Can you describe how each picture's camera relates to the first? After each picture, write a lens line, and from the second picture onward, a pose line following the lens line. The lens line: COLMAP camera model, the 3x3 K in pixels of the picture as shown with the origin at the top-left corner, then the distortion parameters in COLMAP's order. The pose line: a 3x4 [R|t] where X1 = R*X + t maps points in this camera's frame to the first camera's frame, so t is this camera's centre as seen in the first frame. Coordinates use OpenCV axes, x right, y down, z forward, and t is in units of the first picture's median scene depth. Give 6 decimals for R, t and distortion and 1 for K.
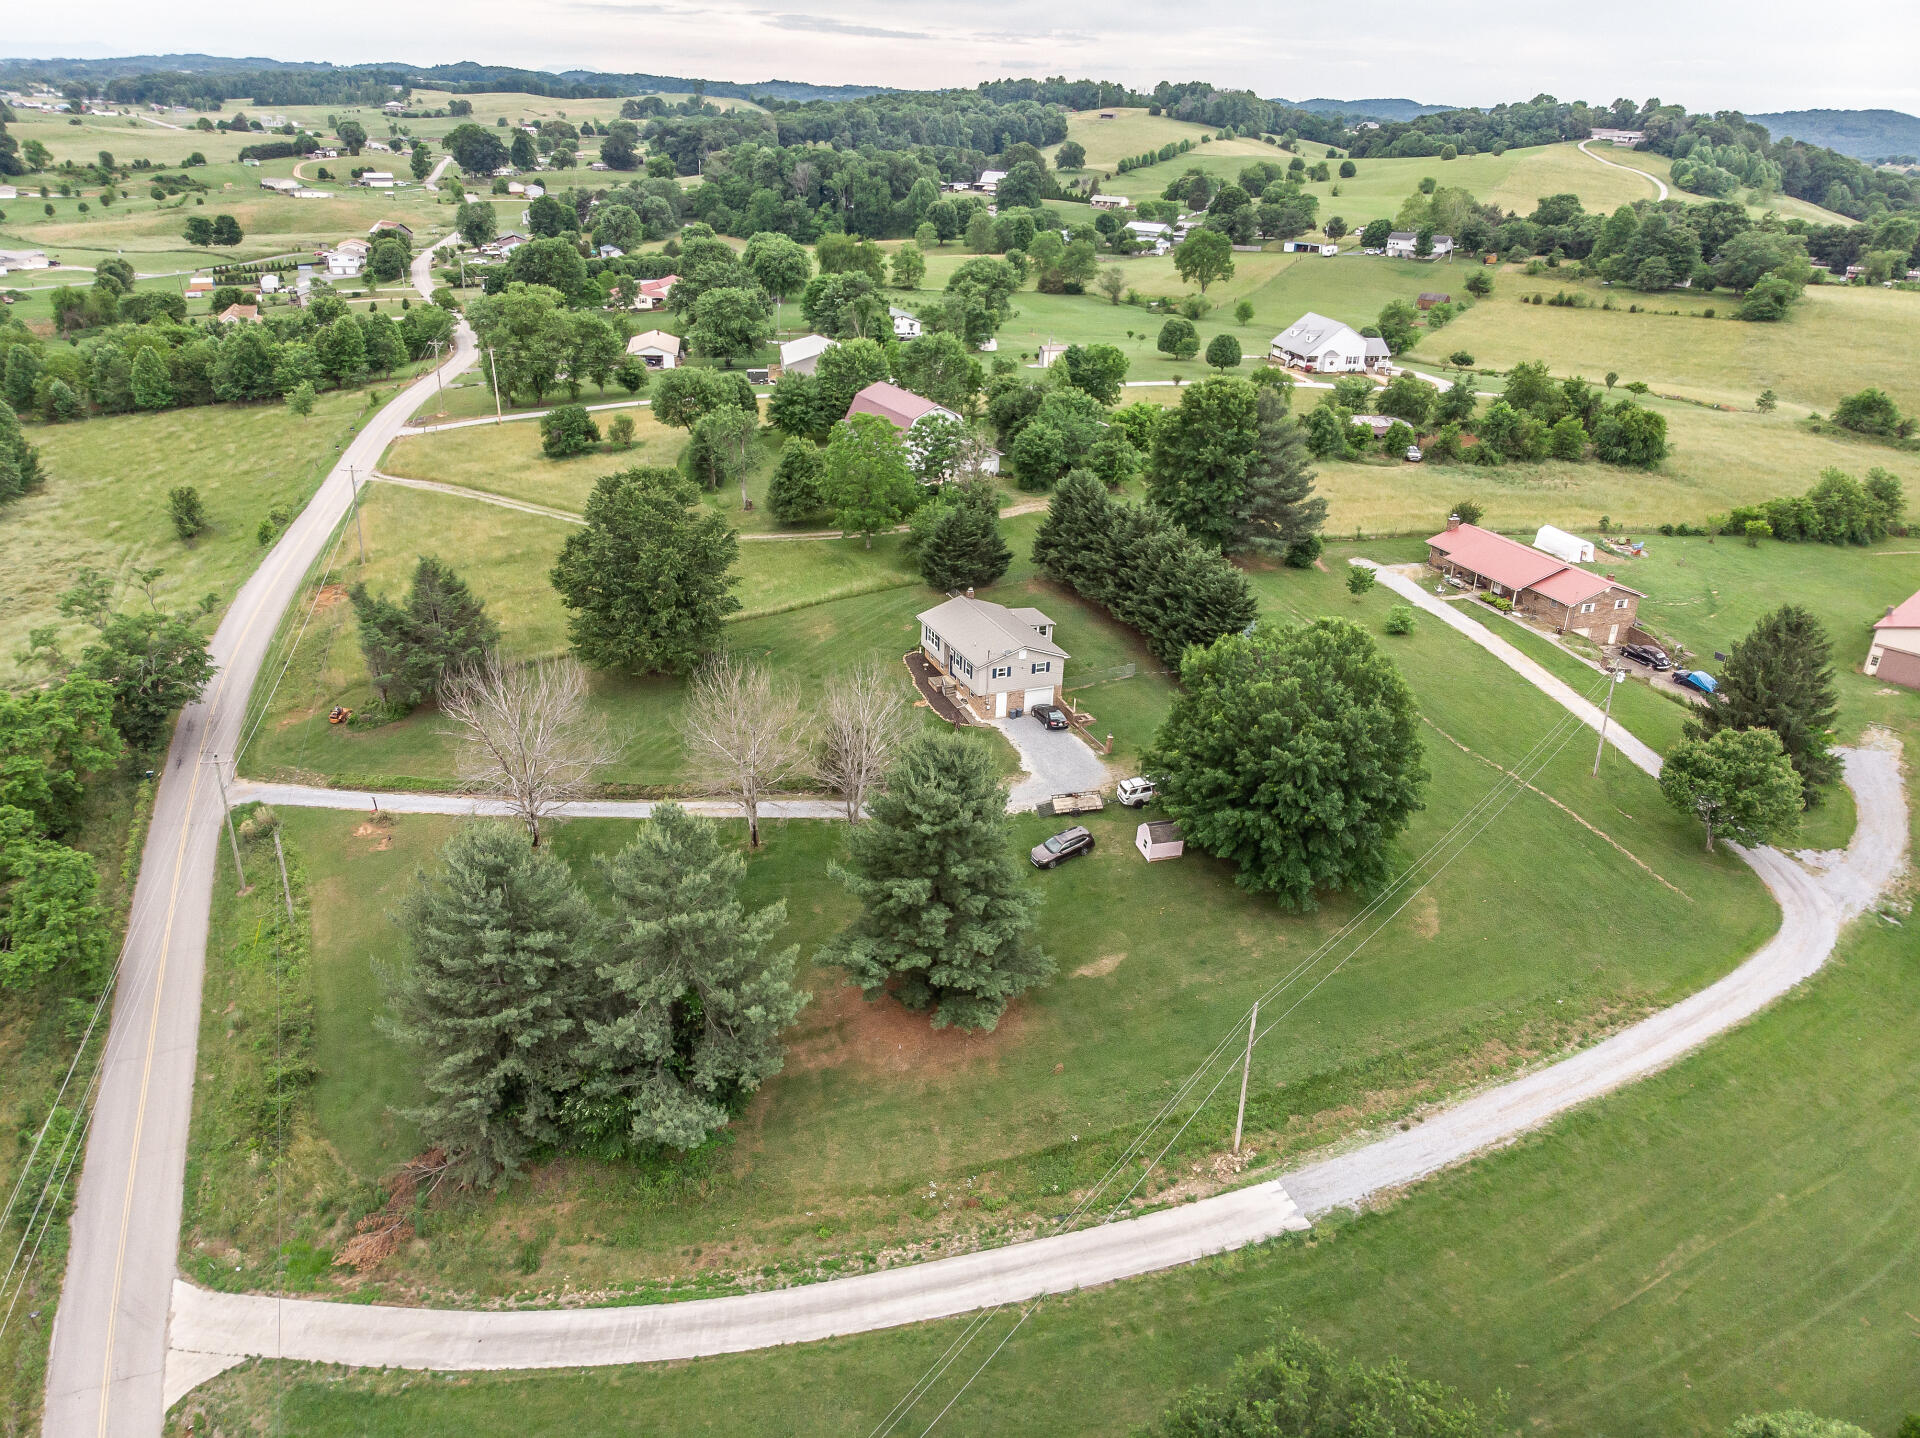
lens RADIAL K [[1464.3, 0, 967.3], [0, 1464.3, 724.6], [0, 0, 1]] dist [-0.001159, 0.019100]
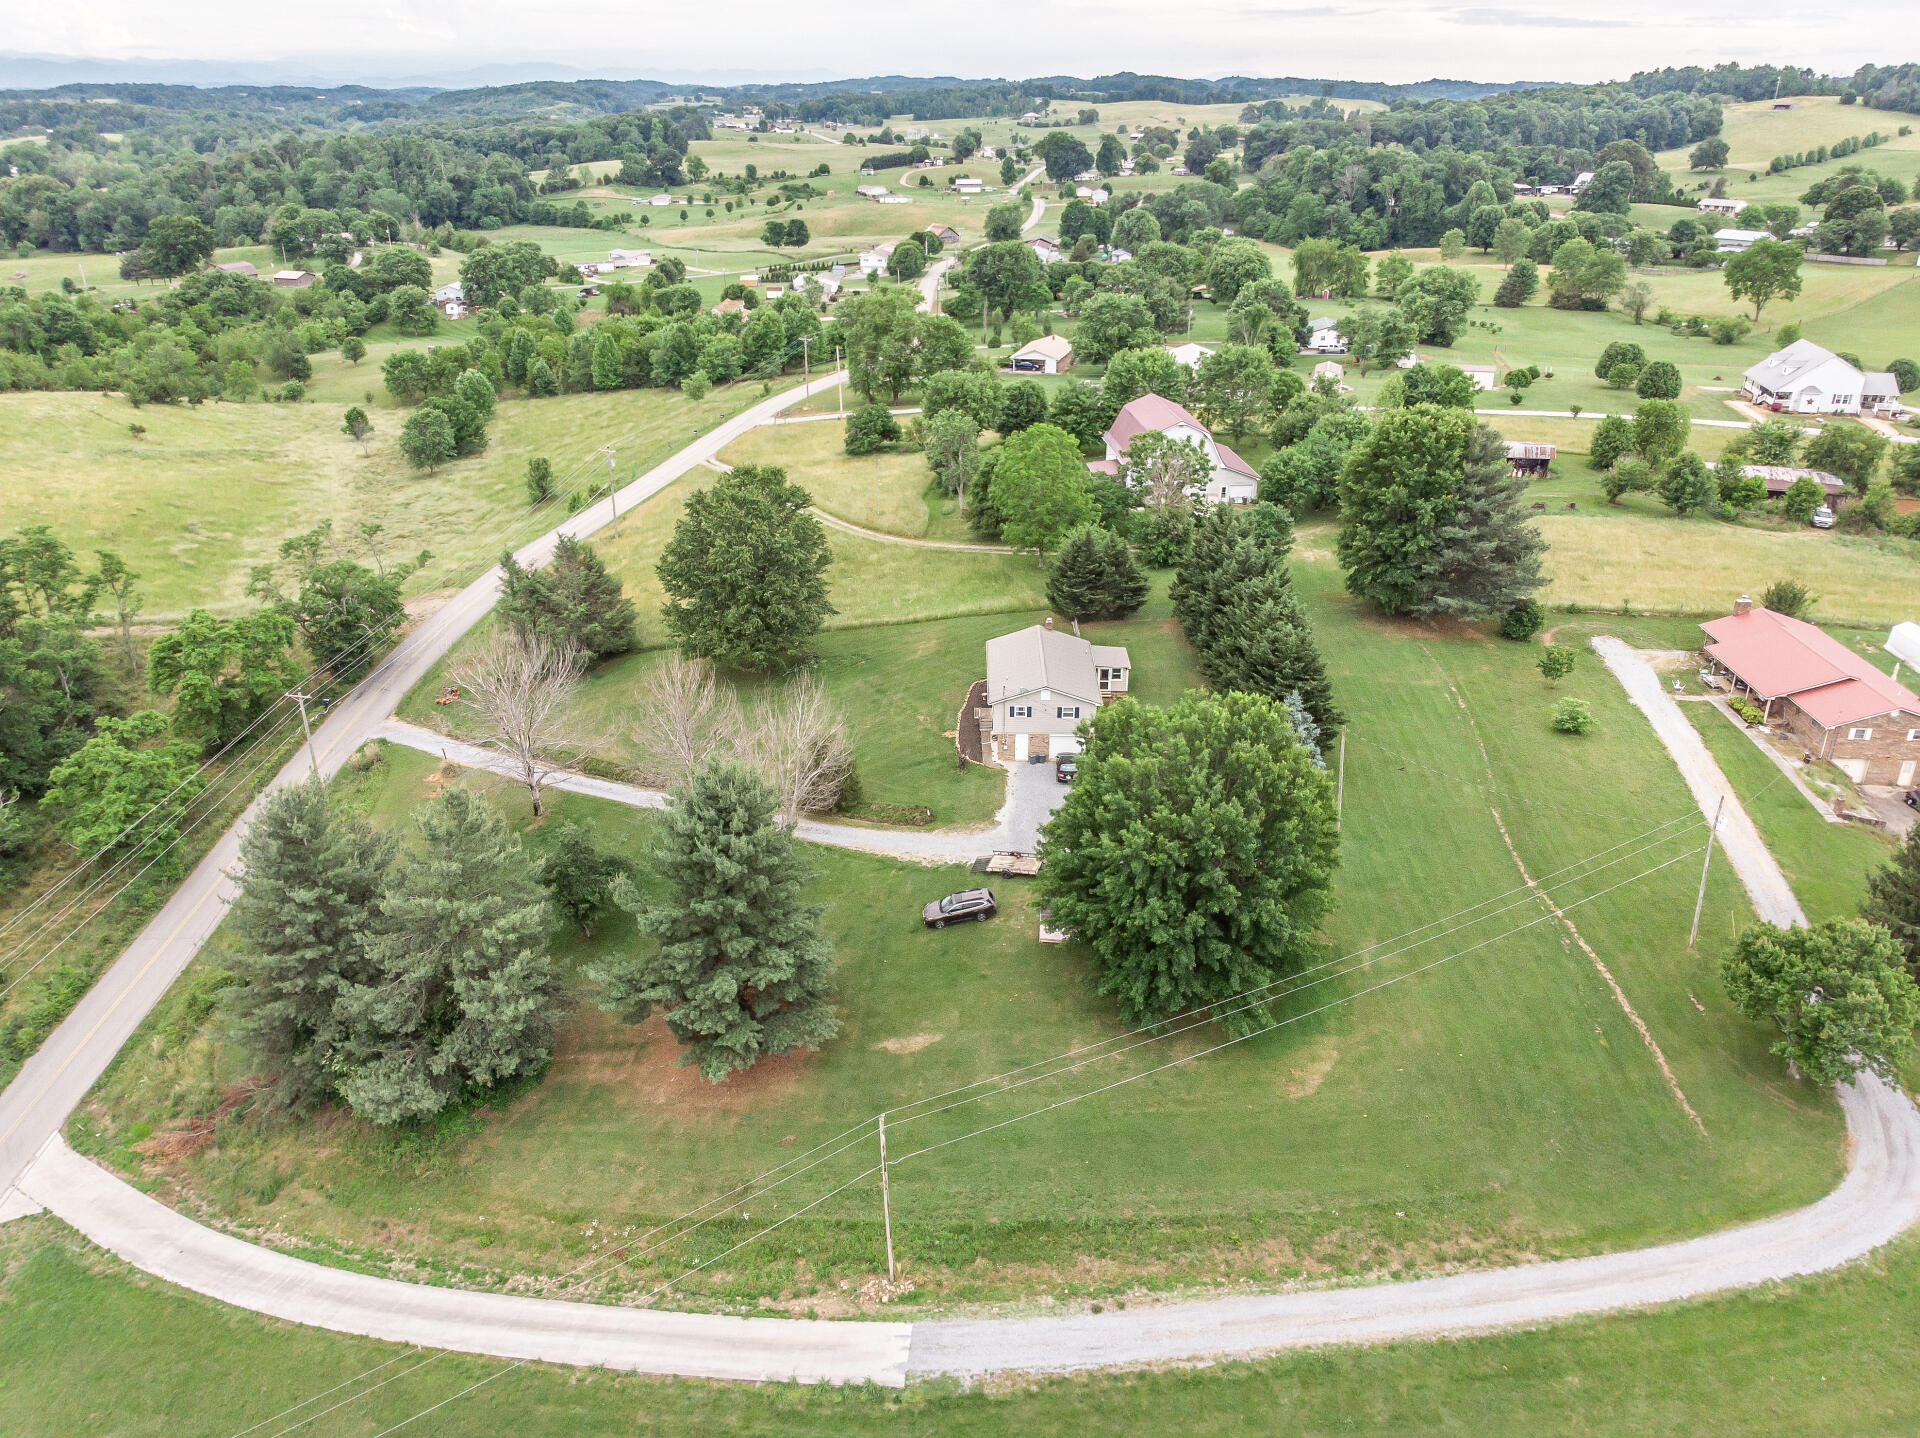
lens RADIAL K [[1502.1, 0, 960.0], [0, 1502.1, 719.0], [0, 0, 1]] dist [-0.002910, 0.012532]
pose [[0.909267, 0.134296, -0.393952, 0.116935], [-0.140195, 0.990026, 0.013916, -0.012600], [0.391892, 0.042576, 0.919026, 0.039881]]
